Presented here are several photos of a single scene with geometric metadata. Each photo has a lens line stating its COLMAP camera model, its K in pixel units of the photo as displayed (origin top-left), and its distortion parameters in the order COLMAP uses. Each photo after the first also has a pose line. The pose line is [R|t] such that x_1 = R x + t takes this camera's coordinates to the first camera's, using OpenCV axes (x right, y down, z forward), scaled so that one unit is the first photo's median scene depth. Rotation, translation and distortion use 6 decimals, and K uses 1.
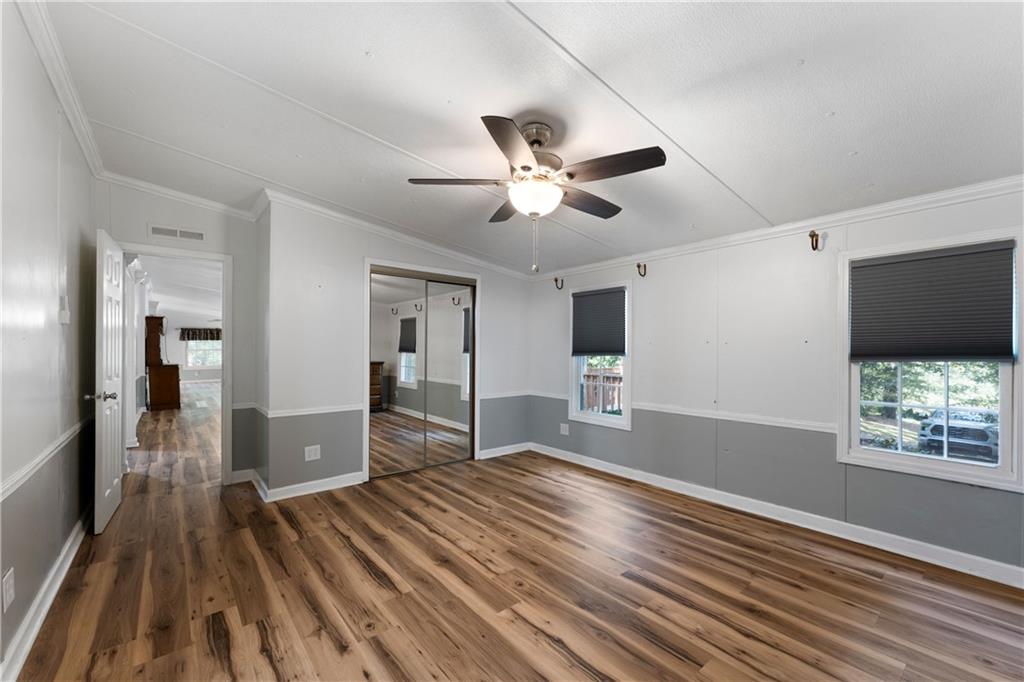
lens RADIAL K [[405.1, 0, 507.2], [0, 405.1, 343.7], [0, 0, 1]] dist [-0.004357, -0.000208]
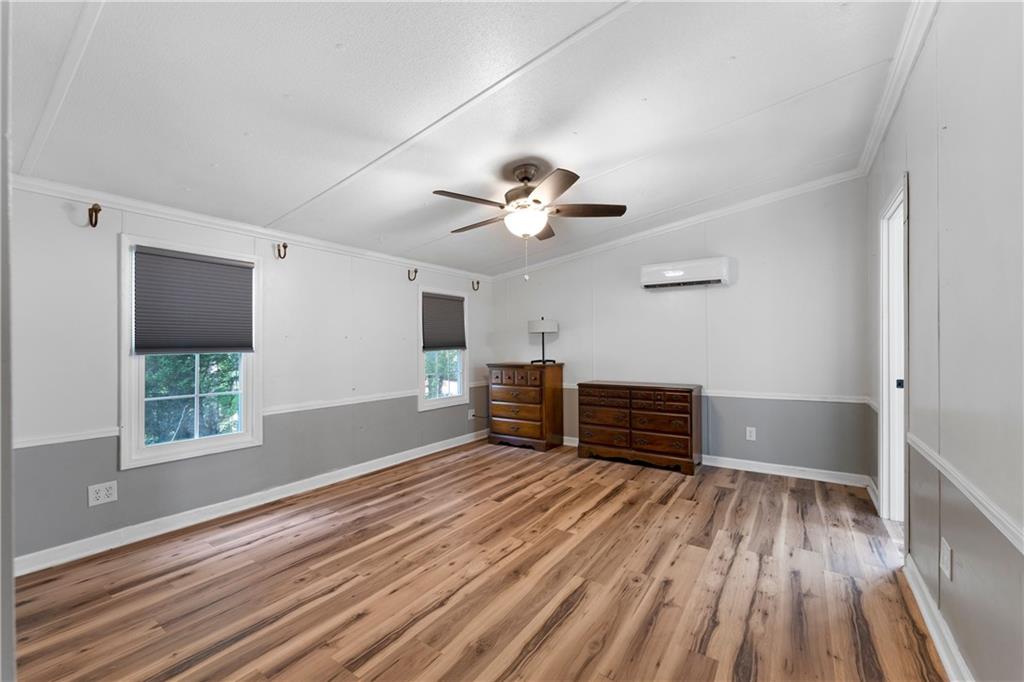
lens RADIAL K [[405.1, 0, 510.7], [0, 405.1, 346.2], [0, 0, 1]] dist [-0.004357, -0.000208]
pose [[-0.253332, -0.003184, 0.967374, -0.930642], [-0.010131, 0.999948, 0.000639, 0.018338], [-0.967326, -0.009638, -0.253351, 1.119361]]
